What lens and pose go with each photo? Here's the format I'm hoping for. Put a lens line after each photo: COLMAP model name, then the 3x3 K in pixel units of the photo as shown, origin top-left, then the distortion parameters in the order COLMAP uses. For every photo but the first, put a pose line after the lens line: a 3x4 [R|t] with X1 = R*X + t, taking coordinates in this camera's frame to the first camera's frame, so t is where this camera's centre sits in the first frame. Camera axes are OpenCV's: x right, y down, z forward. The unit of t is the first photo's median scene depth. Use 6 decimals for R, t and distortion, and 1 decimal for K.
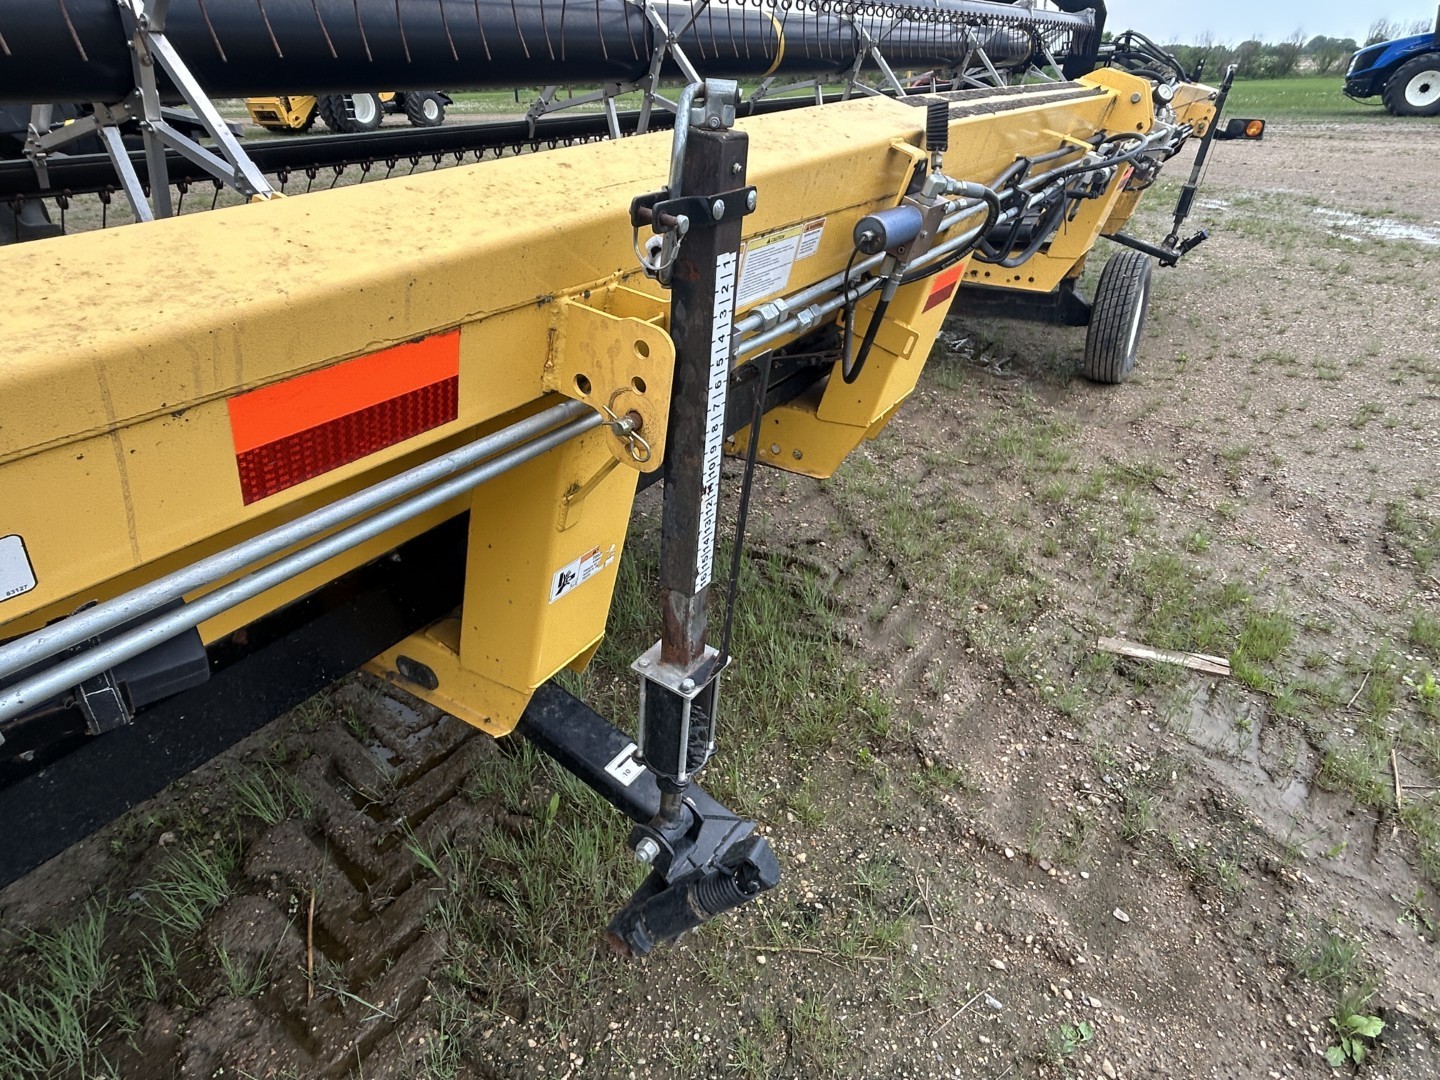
lens RADIAL K [[841.0, 0, 714.3], [0, 841.0, 542.1], [0, 0, 1]] dist [-0.007132, 0.006077]
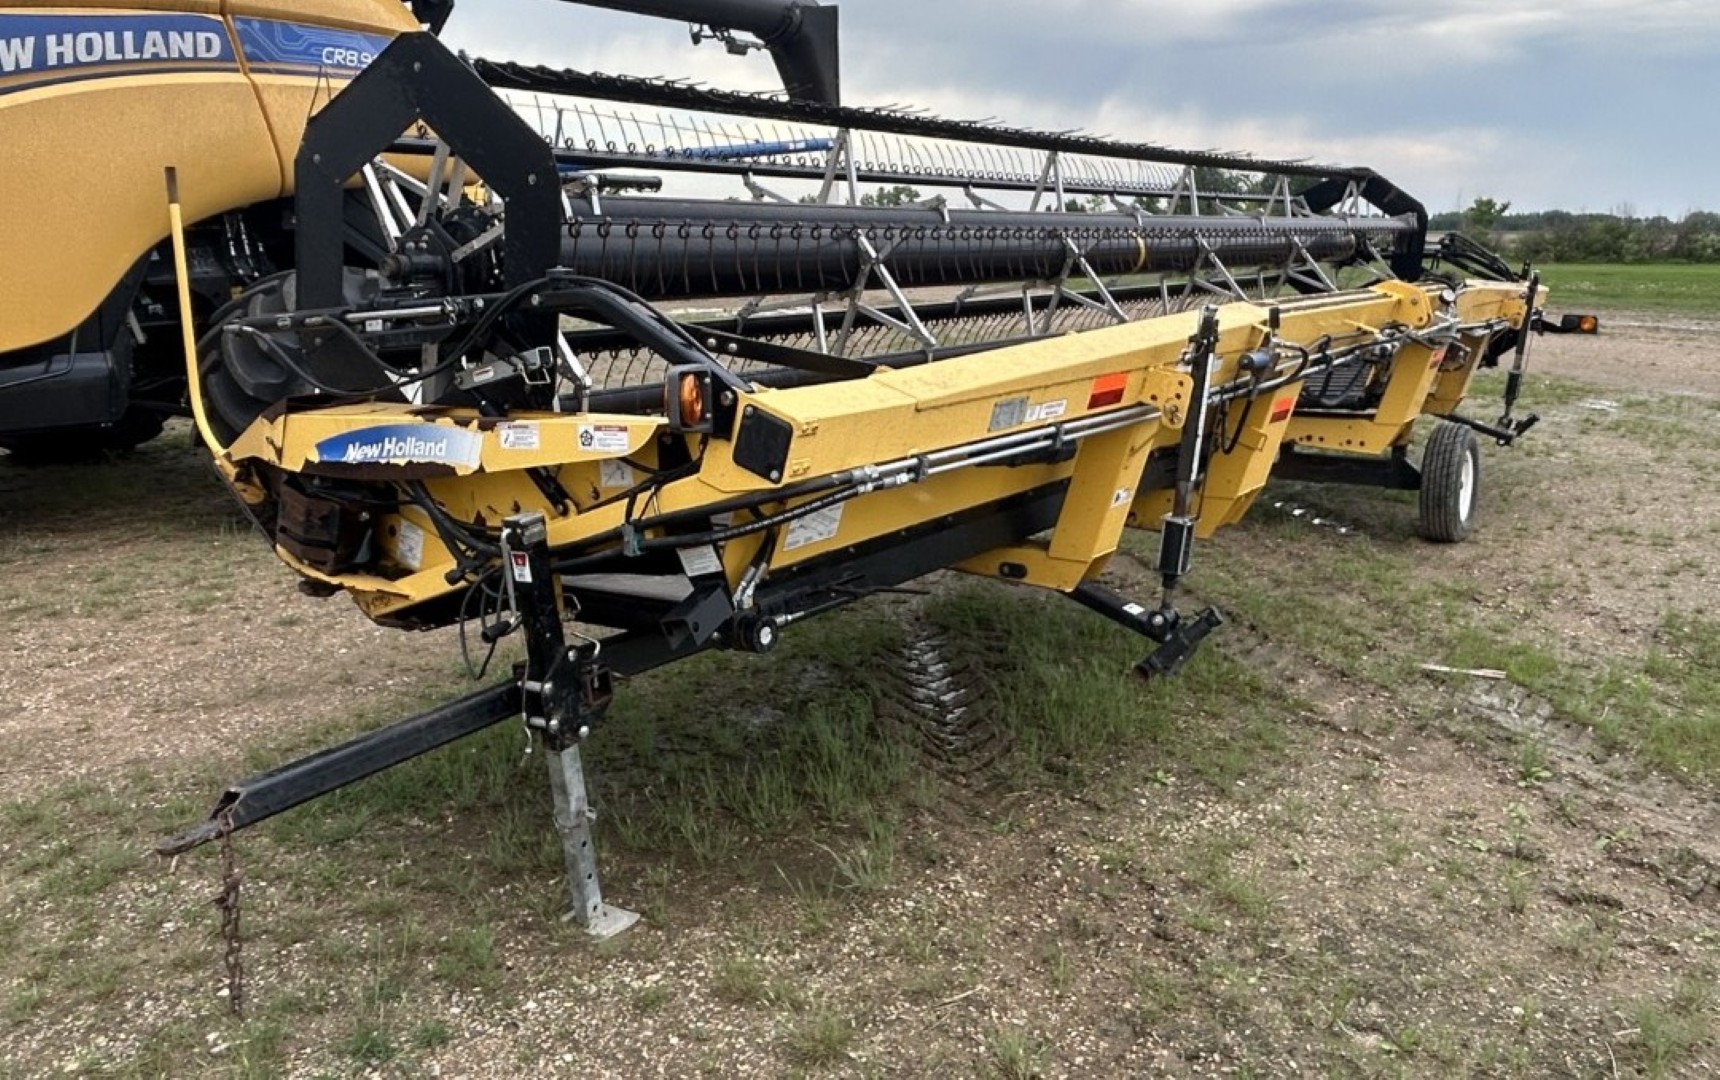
lens RADIAL K [[1340.6, 0, 879.8], [0, 1340.6, 453.3], [0, 0, 1]] dist [-0.000114, -0.013898]
pose [[0.998823, 0.031596, -0.036792, -0.278204], [-0.042193, 0.940184, -0.338043, 0.474291], [0.023911, 0.339198, 0.940411, -0.978217]]
